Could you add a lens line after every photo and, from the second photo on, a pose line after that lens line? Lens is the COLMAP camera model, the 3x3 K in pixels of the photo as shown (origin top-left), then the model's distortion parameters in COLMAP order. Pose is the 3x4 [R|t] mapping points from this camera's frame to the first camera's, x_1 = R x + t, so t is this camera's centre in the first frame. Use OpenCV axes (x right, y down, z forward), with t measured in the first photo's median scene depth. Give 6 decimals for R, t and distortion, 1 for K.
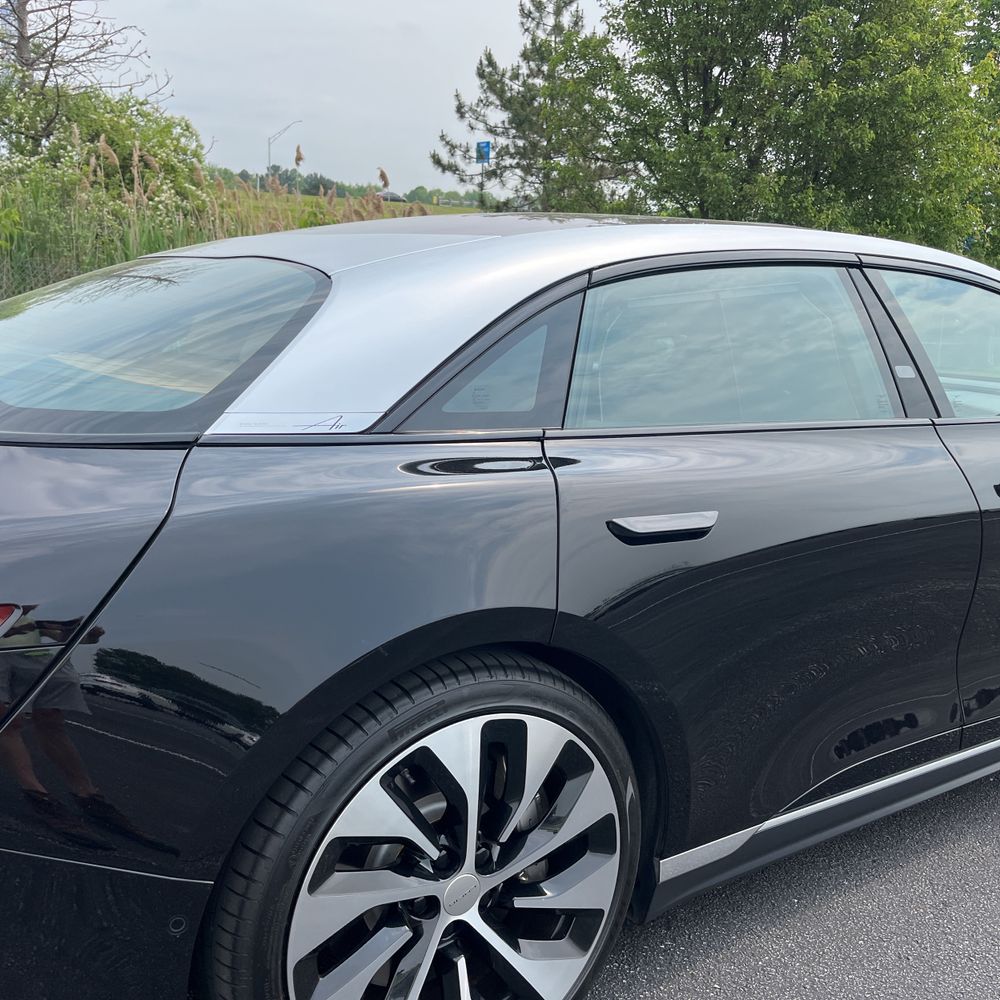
lens RADIAL K [[1026.5, 0, 504.6], [0, 1026.5, 501.6], [0, 0, 1]] dist [0.015093, 0.000000]
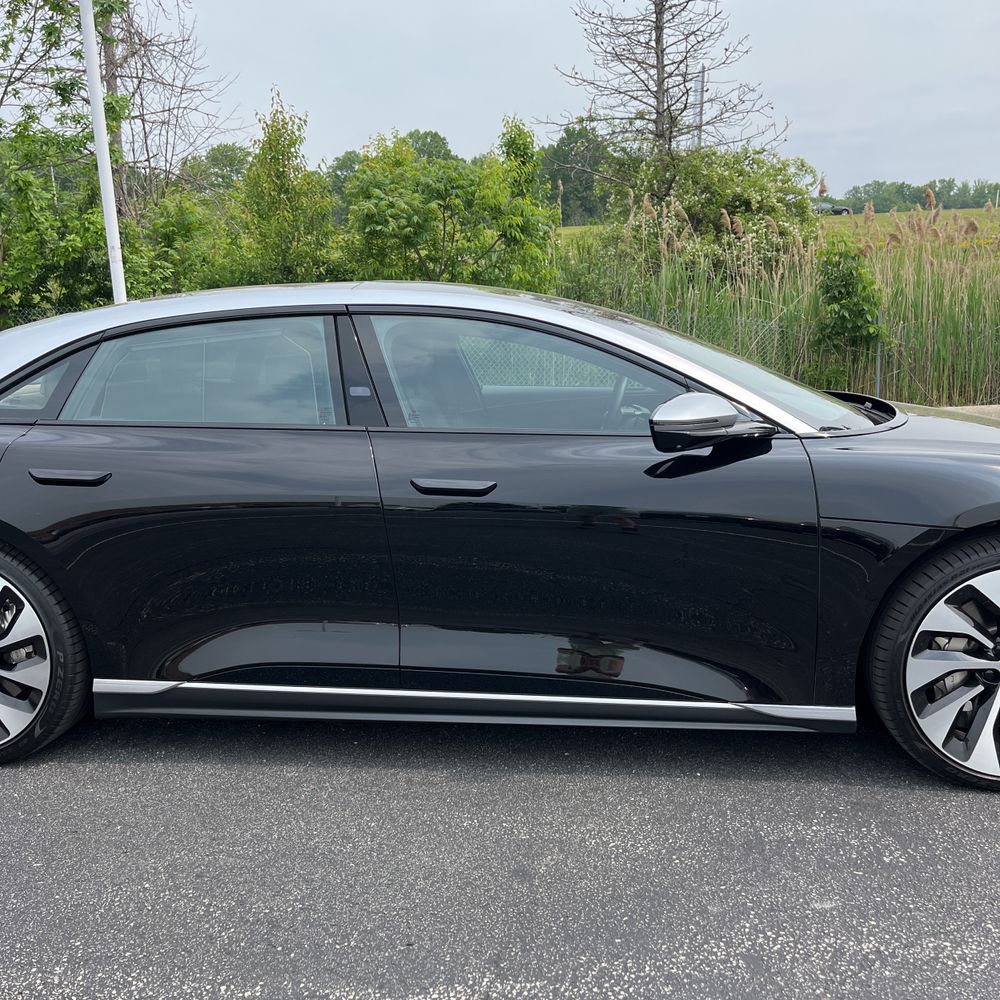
lens RADIAL K [[1026.5, 0, 499.3], [0, 1026.5, 497.2], [0, 0, 1]] dist [0.015093, 0.000000]
pose [[0.761981, 0.065807, -0.644247, 1.918102], [-0.085051, 0.996376, 0.001181, -0.006979], [0.641990, 0.053894, 0.764816, 0.132646]]
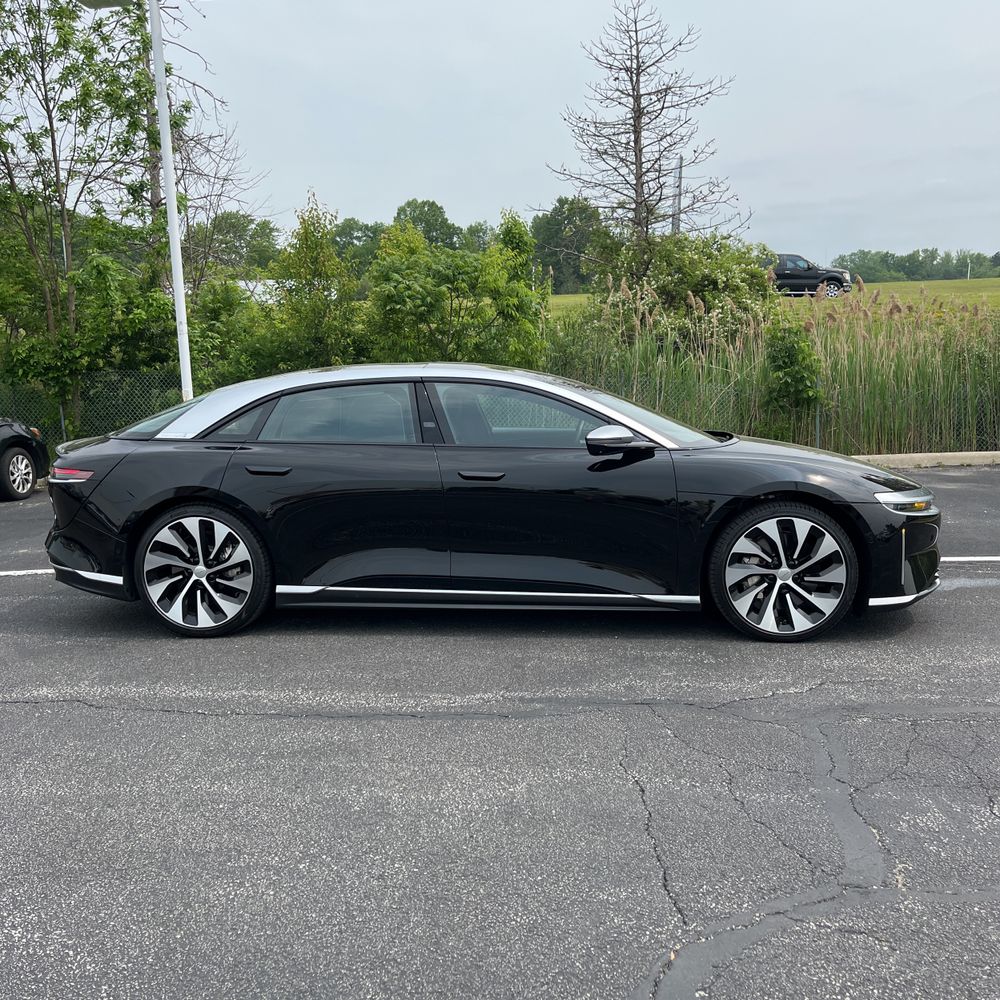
lens RADIAL K [[1026.5, 0, 497.7], [0, 1026.5, 499.4], [0, 0, 1]] dist [0.015093, 0.000000]
pose [[0.765107, 0.033218, -0.643046, 2.835936], [-0.090319, 0.994332, -0.056098, 0.233363], [0.637537, 0.101000, 0.763770, -0.993476]]
